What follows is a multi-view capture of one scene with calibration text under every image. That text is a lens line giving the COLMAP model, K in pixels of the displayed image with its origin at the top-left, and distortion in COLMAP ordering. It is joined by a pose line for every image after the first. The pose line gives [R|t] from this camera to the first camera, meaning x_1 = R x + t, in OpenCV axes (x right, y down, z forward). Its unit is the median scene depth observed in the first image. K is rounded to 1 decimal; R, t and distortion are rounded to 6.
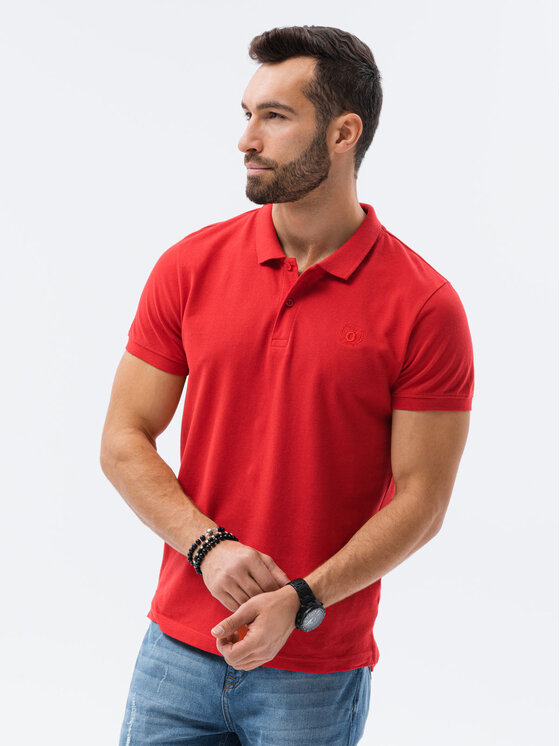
lens RADIAL K [[1850.4, 0, 280.0], [0, 1850.4, 373.0], [0, 0, 1]] dist [0.016563, 0.002243]
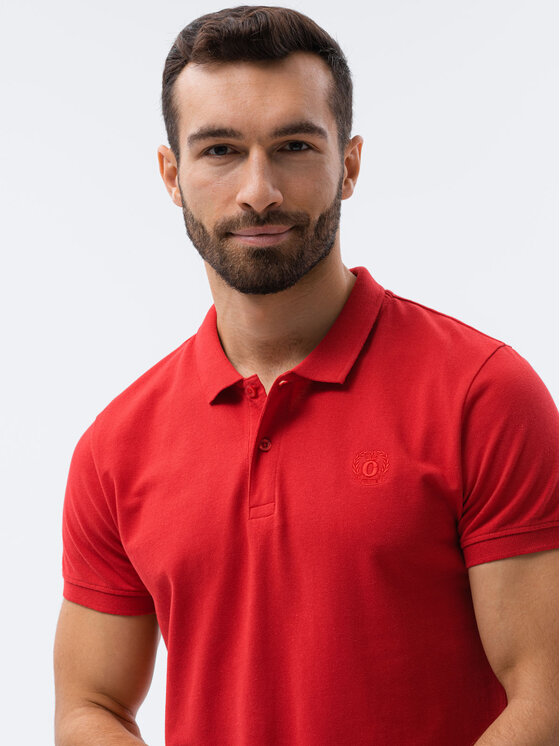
lens RADIAL K [[1837.5, 0, 280.0], [0, 1837.5, 373.0], [0, 0, 1]] dist [-0.371266, -0.174527]
pose [[0.976410, -0.215799, 0.007444, 0.011078], [0.213963, 0.962316, -0.167833, 0.045005], [0.029054, 0.165466, 0.985787, 0.380794]]
